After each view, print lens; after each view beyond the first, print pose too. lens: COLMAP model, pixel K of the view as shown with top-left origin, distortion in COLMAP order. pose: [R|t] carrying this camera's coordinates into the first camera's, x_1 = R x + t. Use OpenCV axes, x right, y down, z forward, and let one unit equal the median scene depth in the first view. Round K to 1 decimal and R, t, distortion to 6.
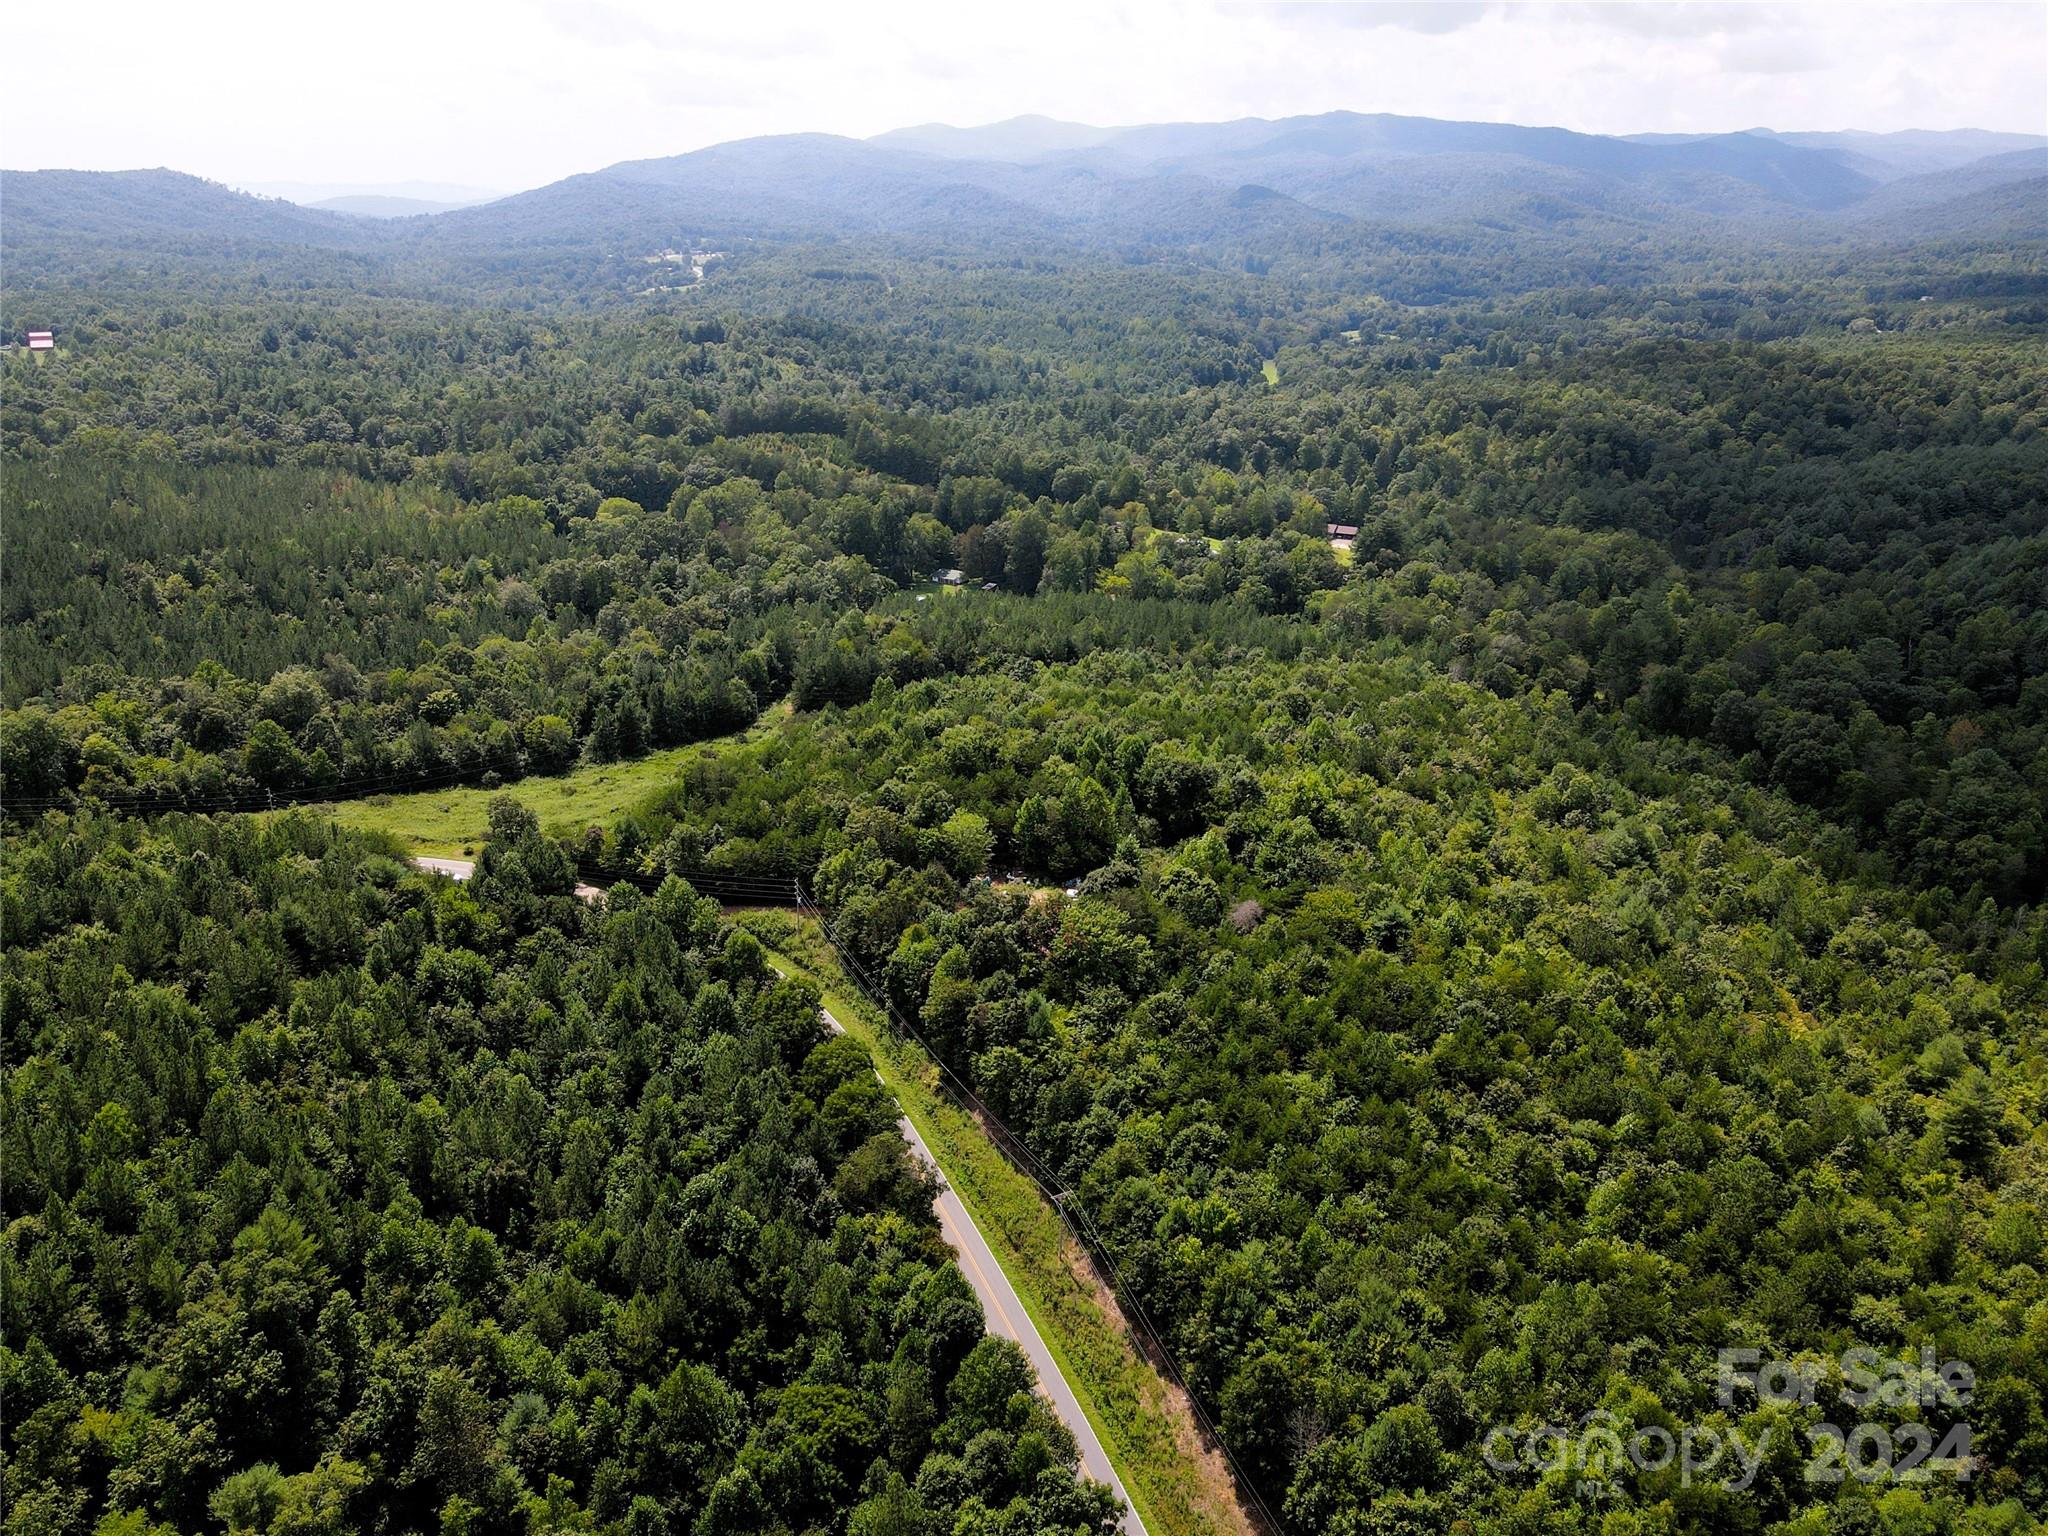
lens RADIAL K [[1505.4, 0, 1031.9], [0, 1505.4, 766.8], [0, 0, 1]] dist [-0.012649, 0.045669]
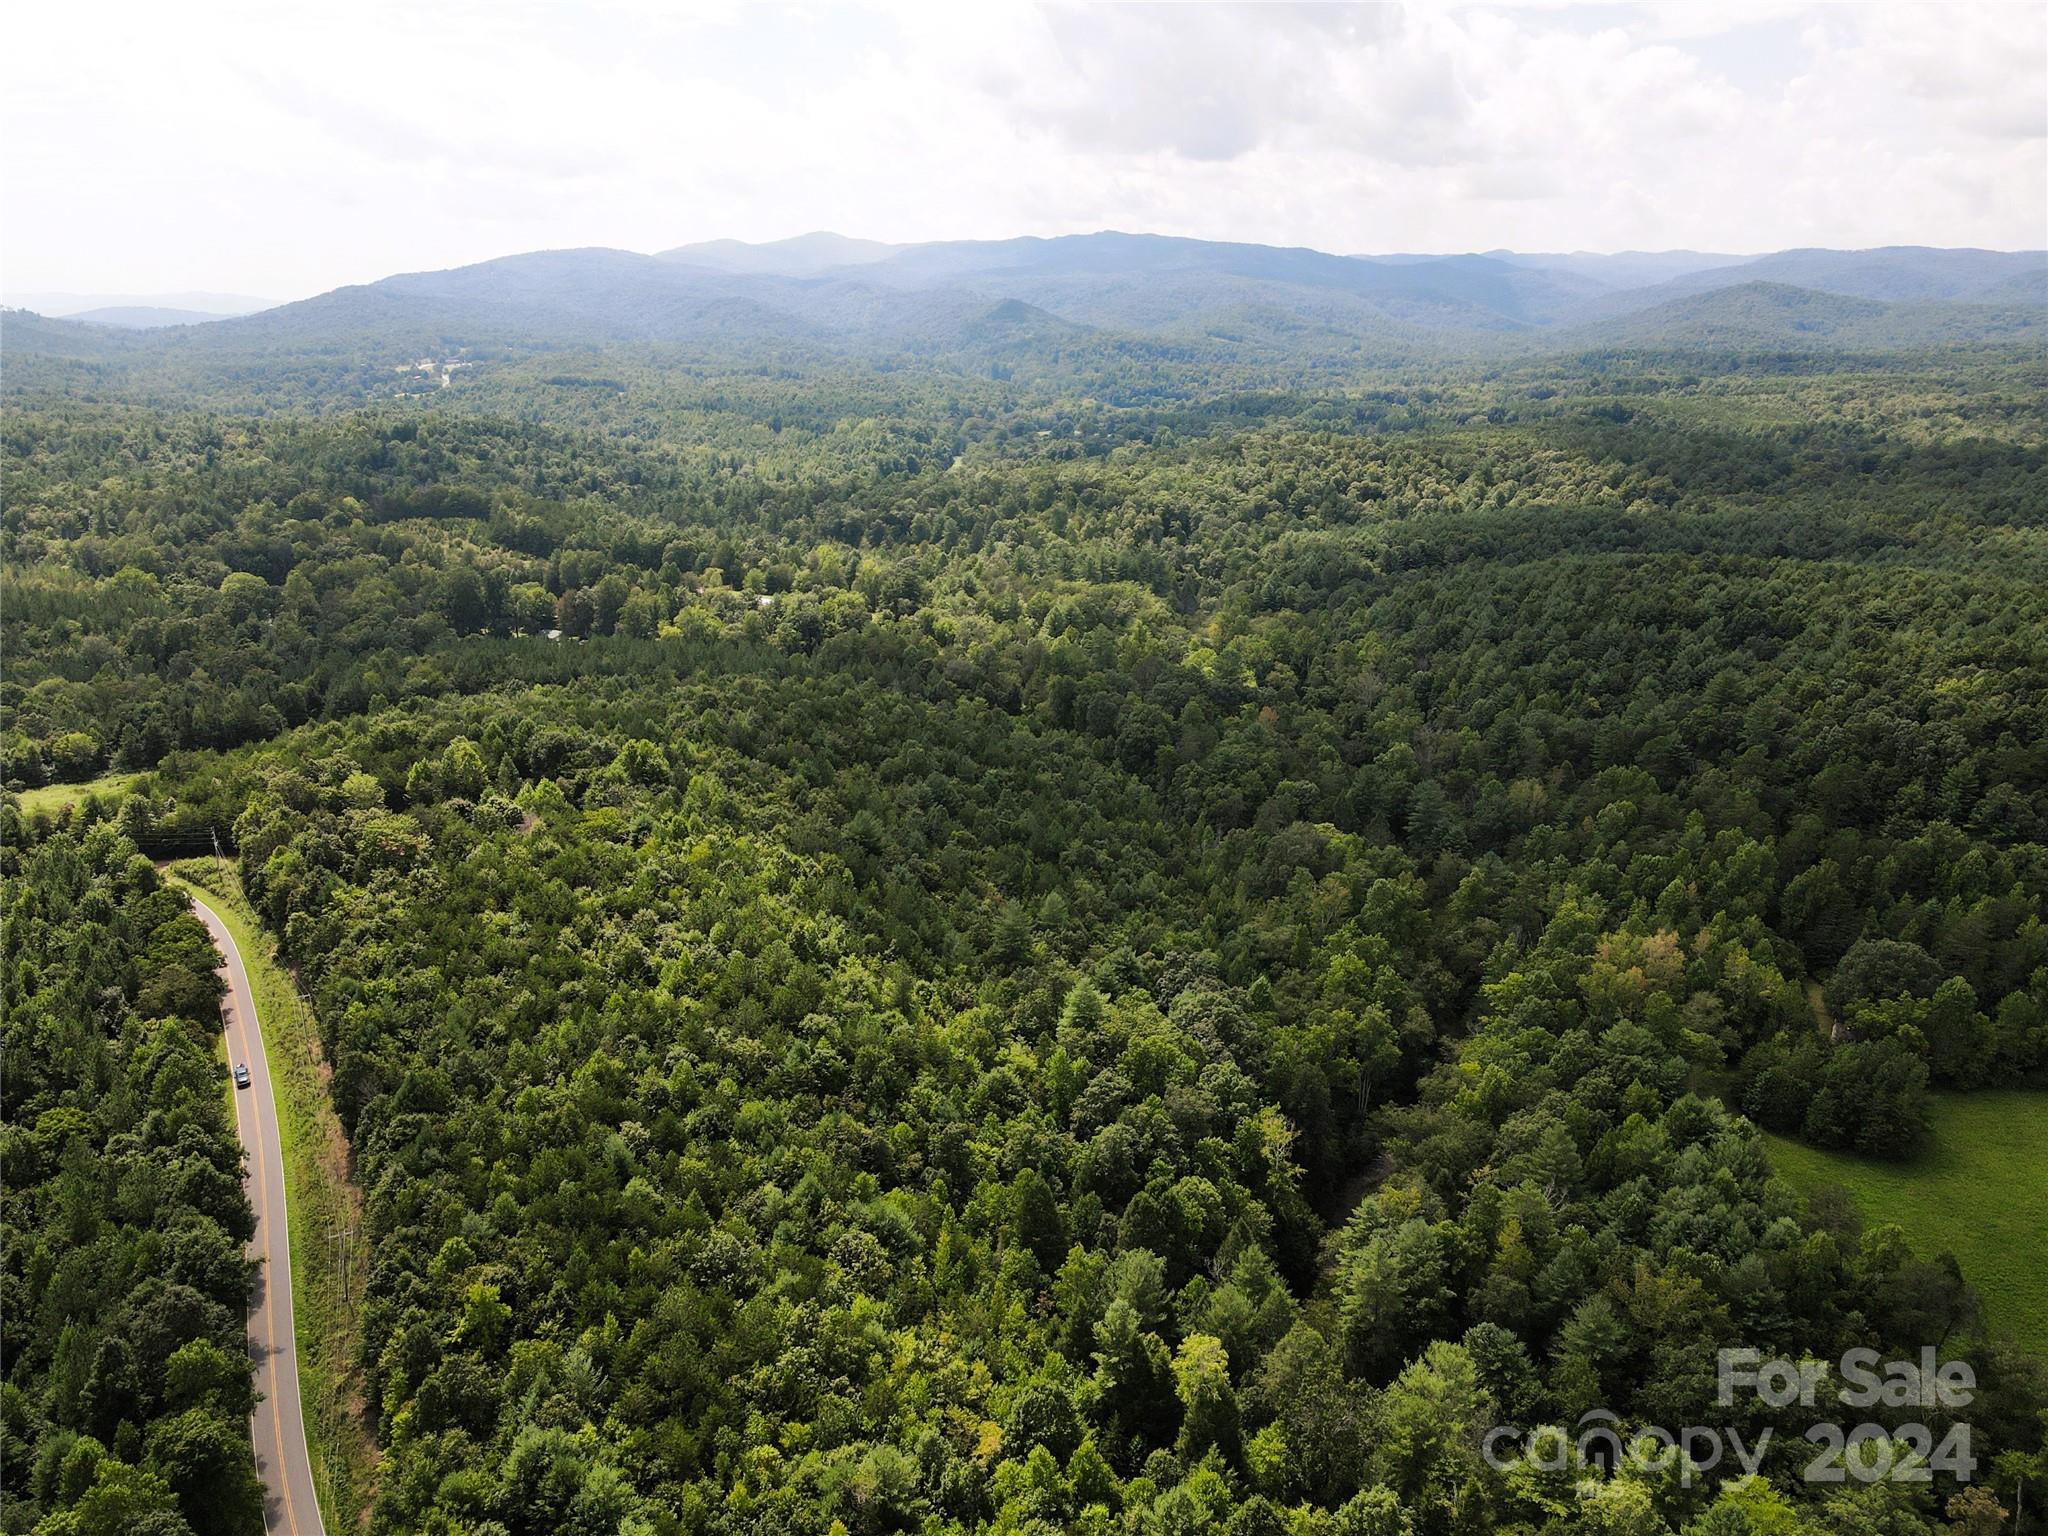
lens RADIAL K [[1505.4, 0, 1031.9], [0, 1505.4, 766.8], [0, 0, 1]] dist [-0.012649, 0.045669]
pose [[0.992672, -0.033449, 0.116121, 0.147252], [0.041186, 0.997043, -0.064879, 0.051720], [-0.113608, 0.069186, 0.991114, -0.131507]]
